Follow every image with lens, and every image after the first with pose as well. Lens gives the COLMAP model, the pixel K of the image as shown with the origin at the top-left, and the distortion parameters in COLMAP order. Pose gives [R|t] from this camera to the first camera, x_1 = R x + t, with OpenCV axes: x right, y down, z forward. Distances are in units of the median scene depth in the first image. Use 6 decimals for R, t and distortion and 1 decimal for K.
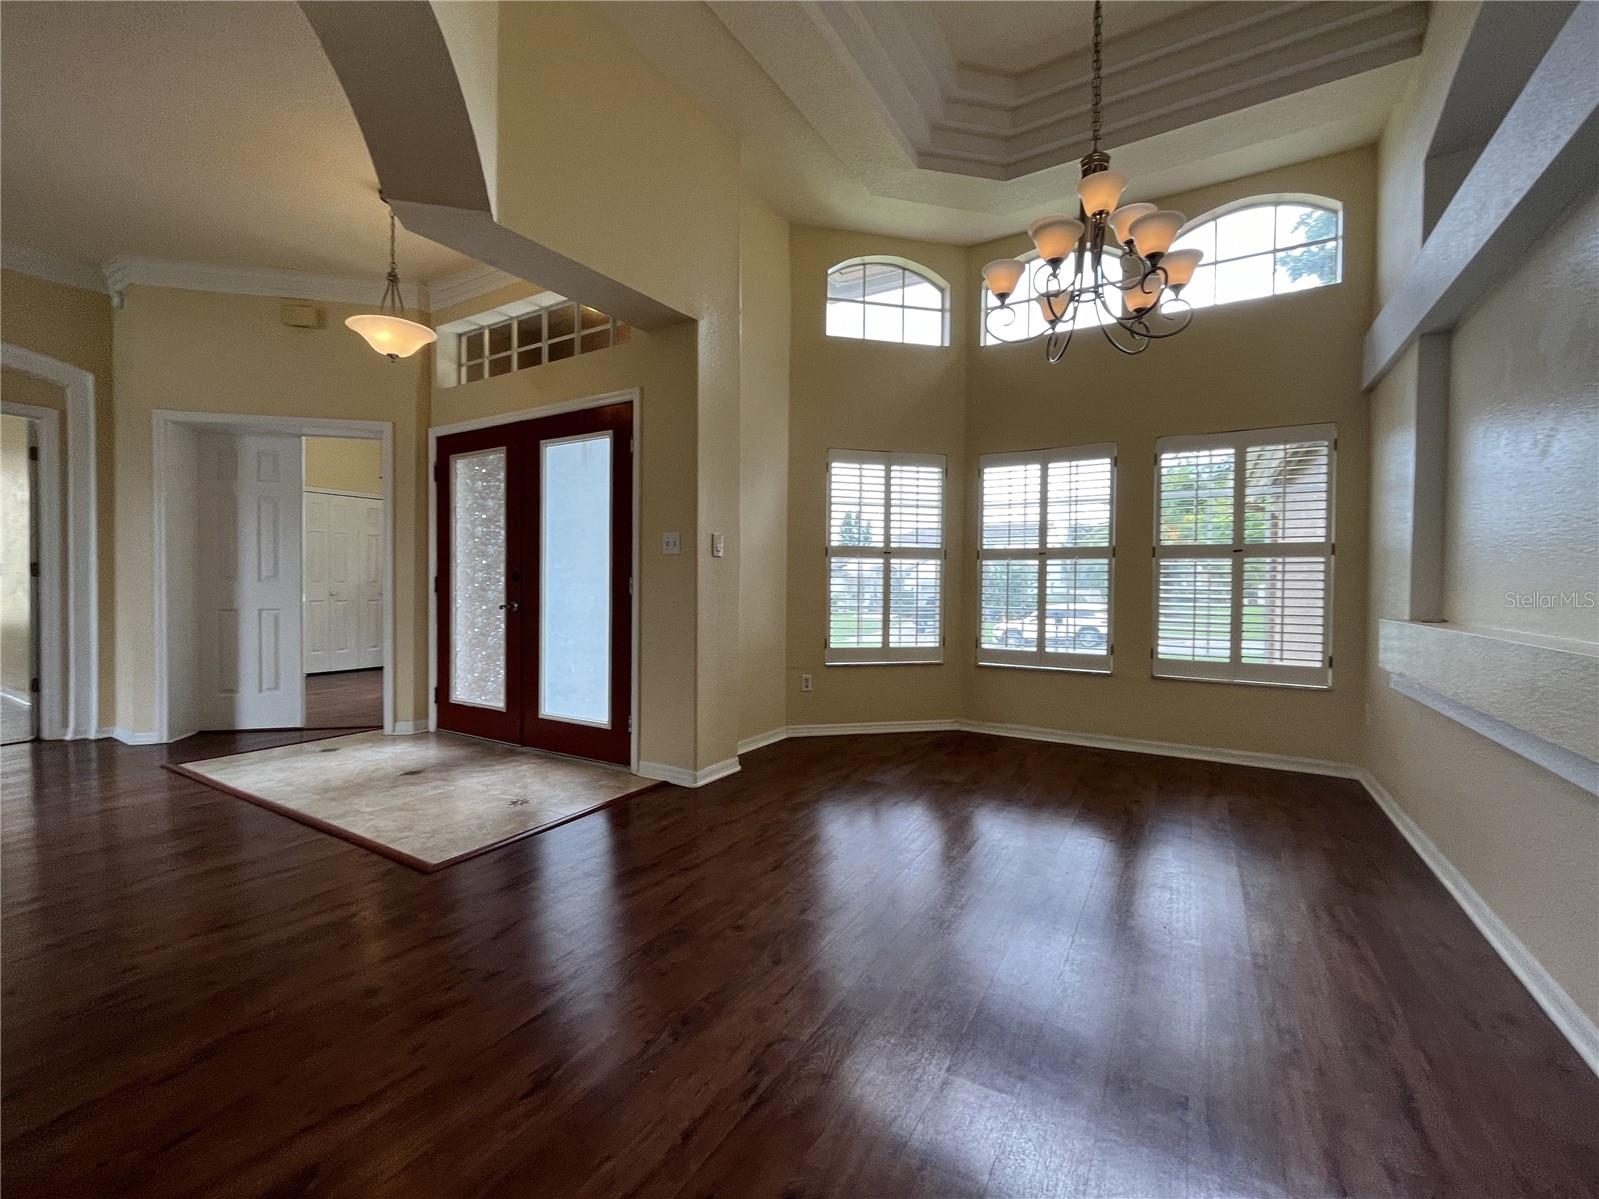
lens RADIAL K [[675.0, 0, 797.5], [0, 675.0, 592.2], [0, 0, 1]] dist [0.003411, 0.000616]
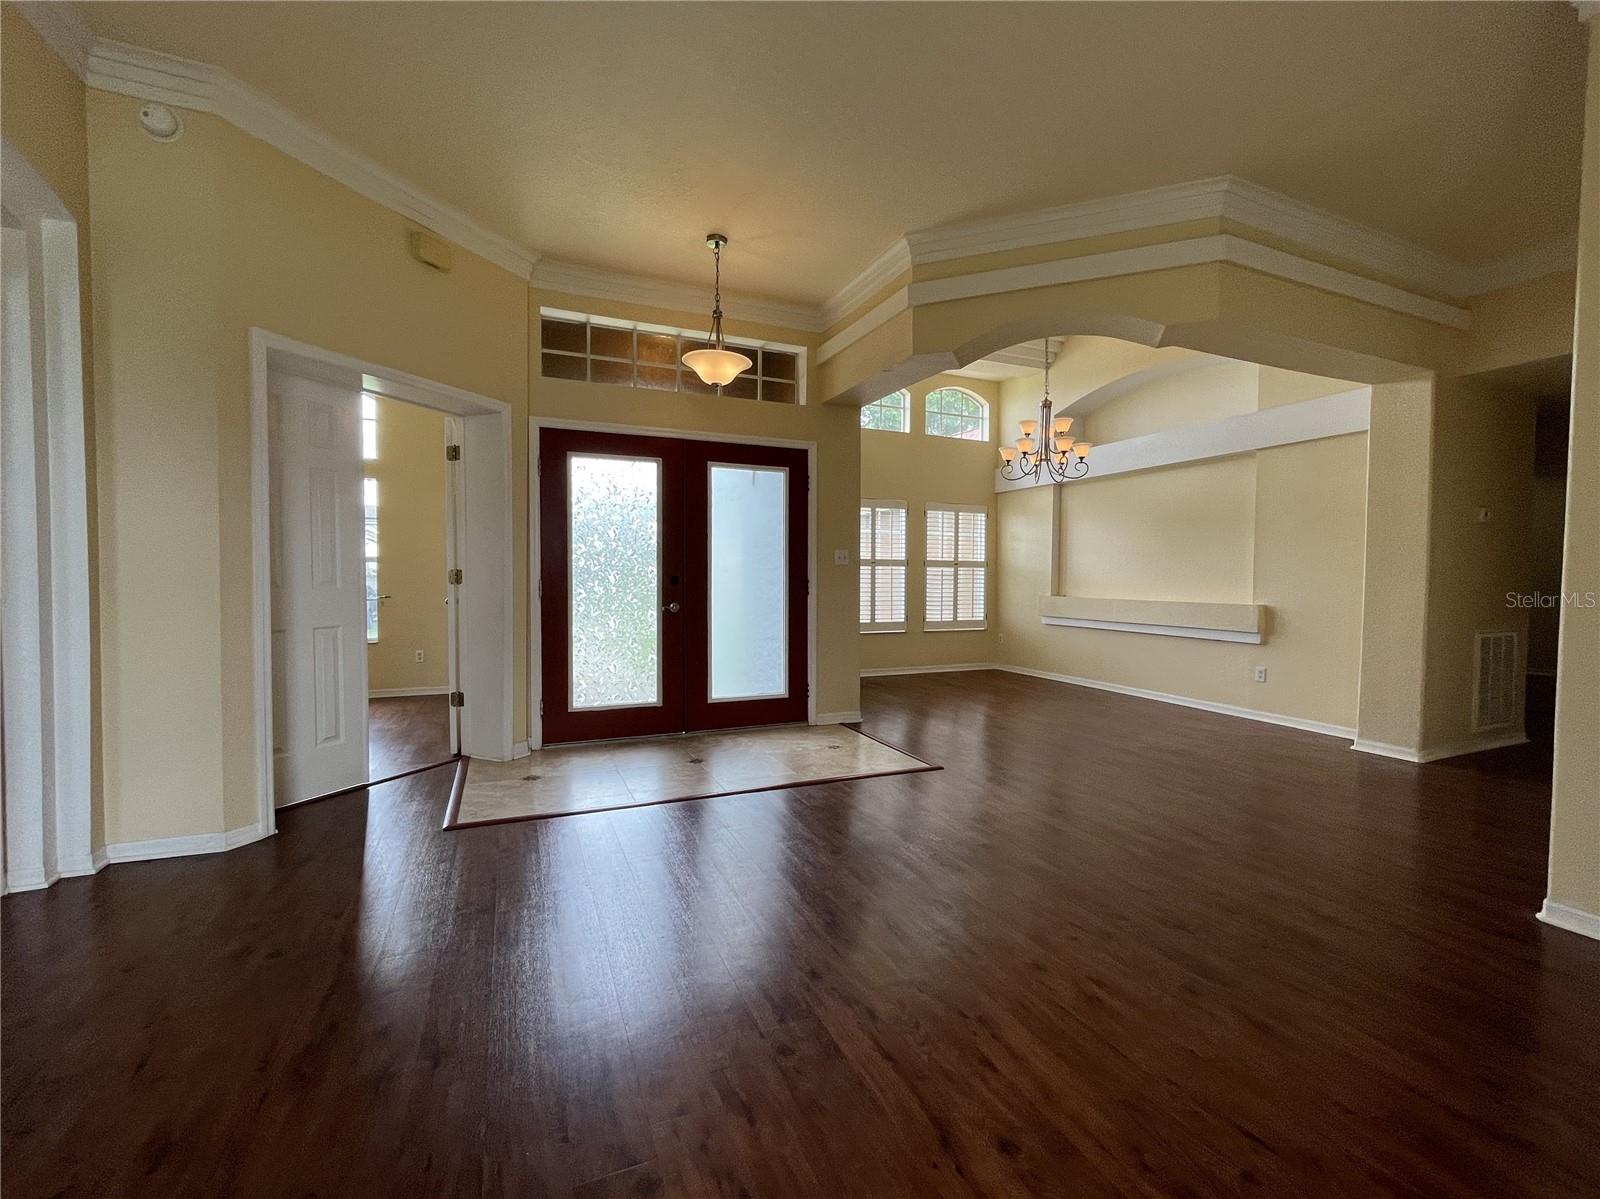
lens RADIAL K [[674.5, 0, 803.5], [0, 674.5, 596.4], [0, 0, 1]] dist [-0.002678, -0.000122]
pose [[0.583541, -0.027668, 0.811612, -1.189823], [0.011285, 0.999599, 0.025962, -0.022297], [-0.812005, -0.005991, 0.583619, 0.198421]]
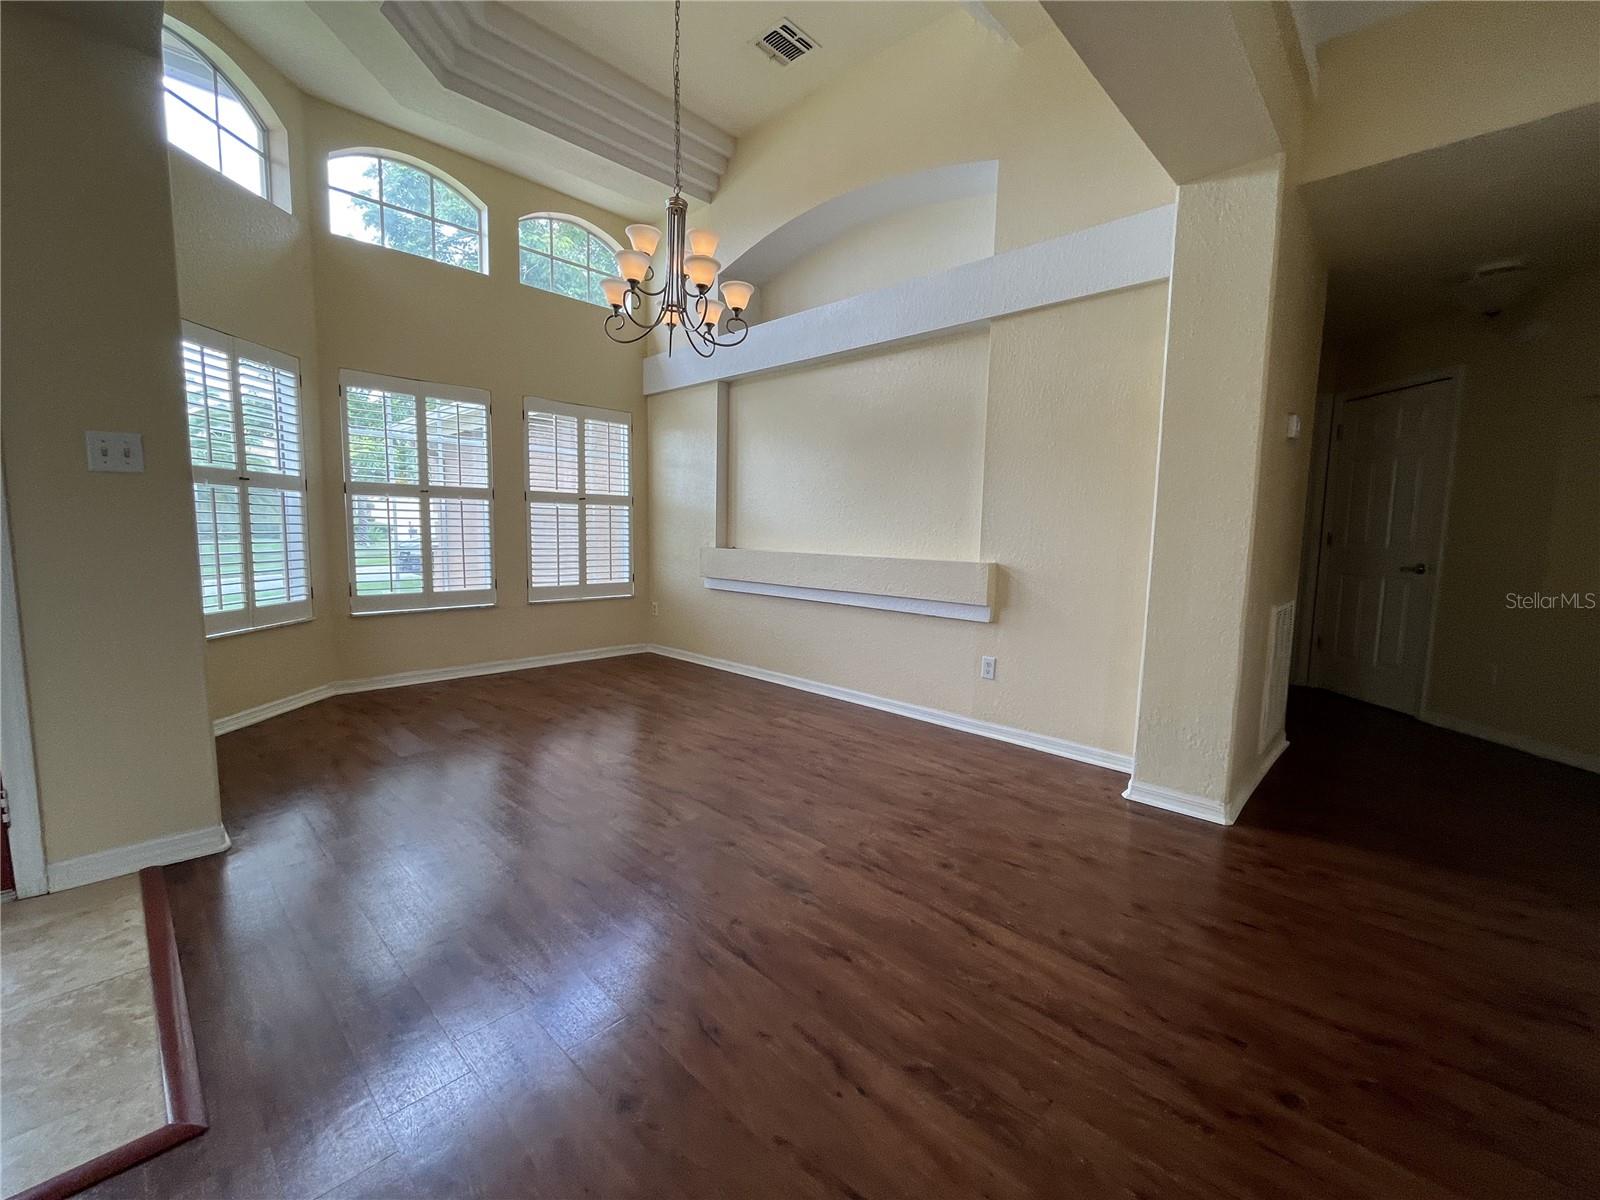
lens RADIAL K [[670.1, 0, 797.1], [0, 670.1, 597.2], [0, 0, 1]] dist [-0.000725, -0.000050]
pose [[0.234730, -0.104088, 0.966472, -0.505557], [0.000717, 0.994269, 0.106907, -0.010381], [-0.972060, -0.024402, 0.233459, 0.280311]]
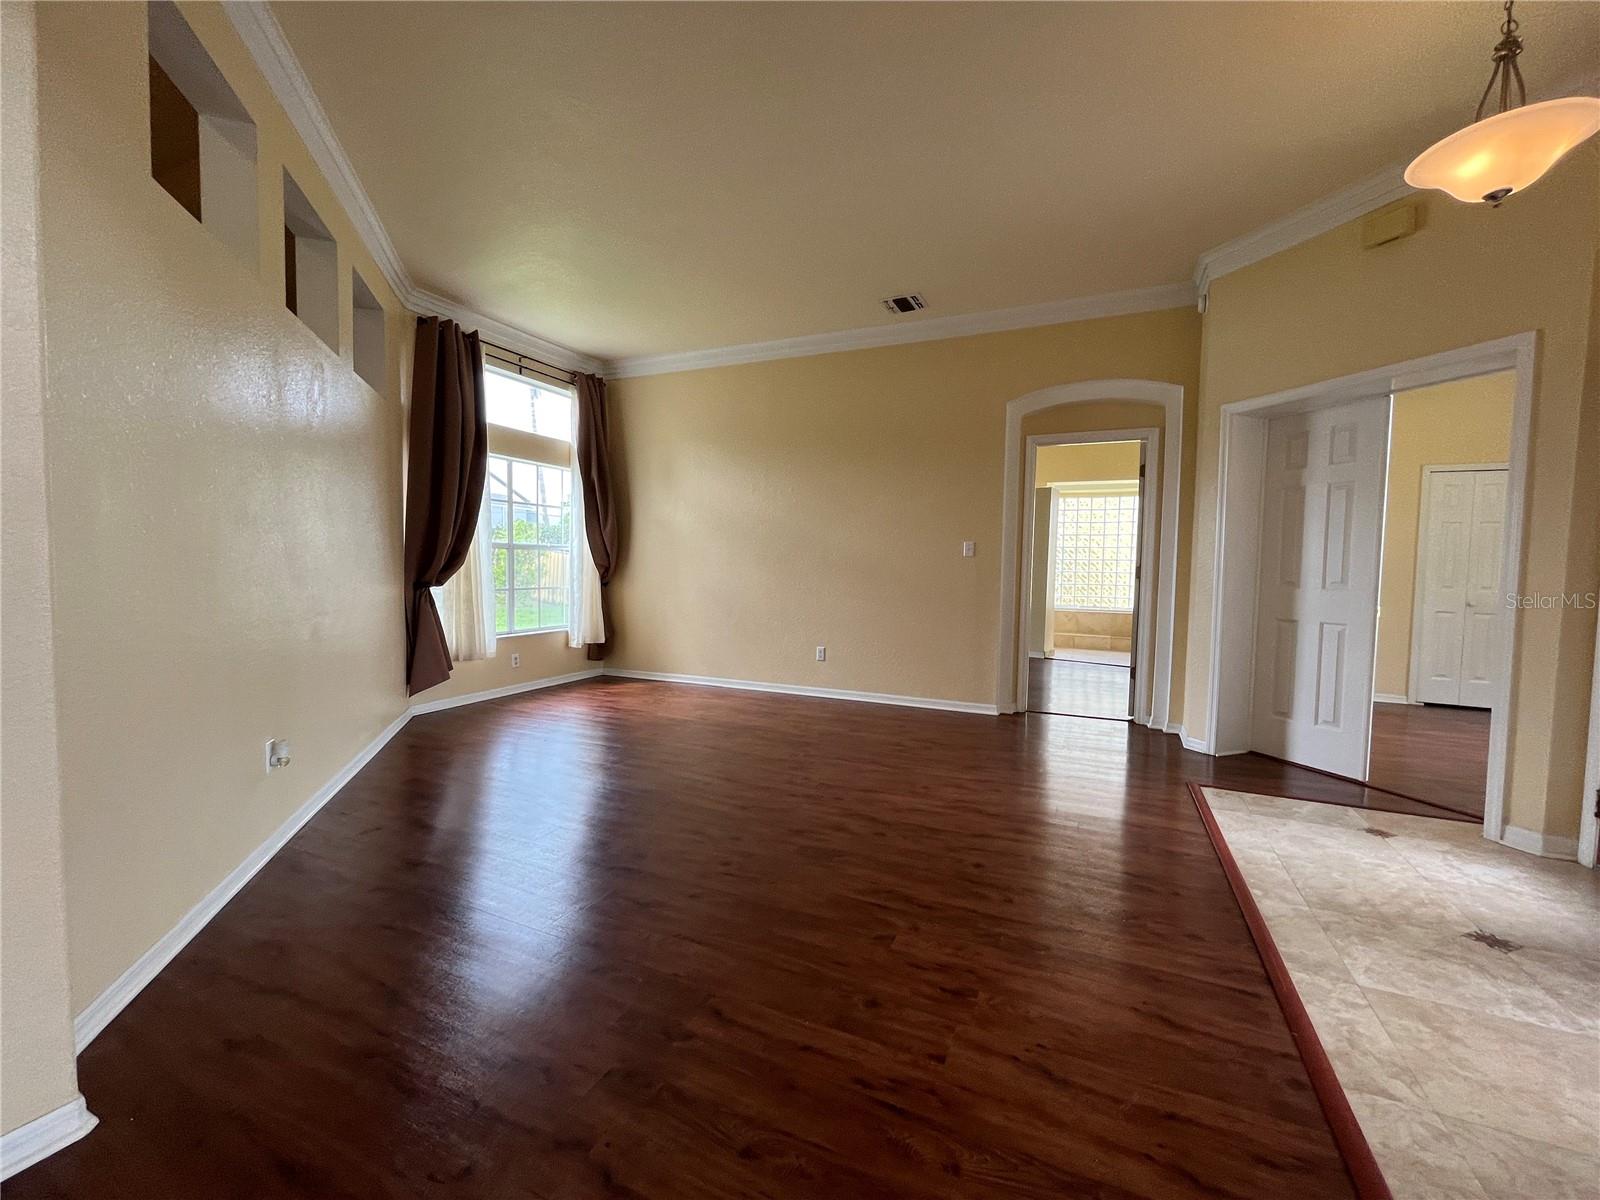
lens RADIAL K [[652.4, 0, 800.0], [0, 652.4, 598.1], [0, 0, 1]] dist [-0.002953, 0.000224]
pose [[0.115639, 0.044732, -0.992284, -0.100443], [-0.031747, 0.998641, 0.041319, -0.018809], [0.992784, 0.026724, 0.116902, 0.316842]]
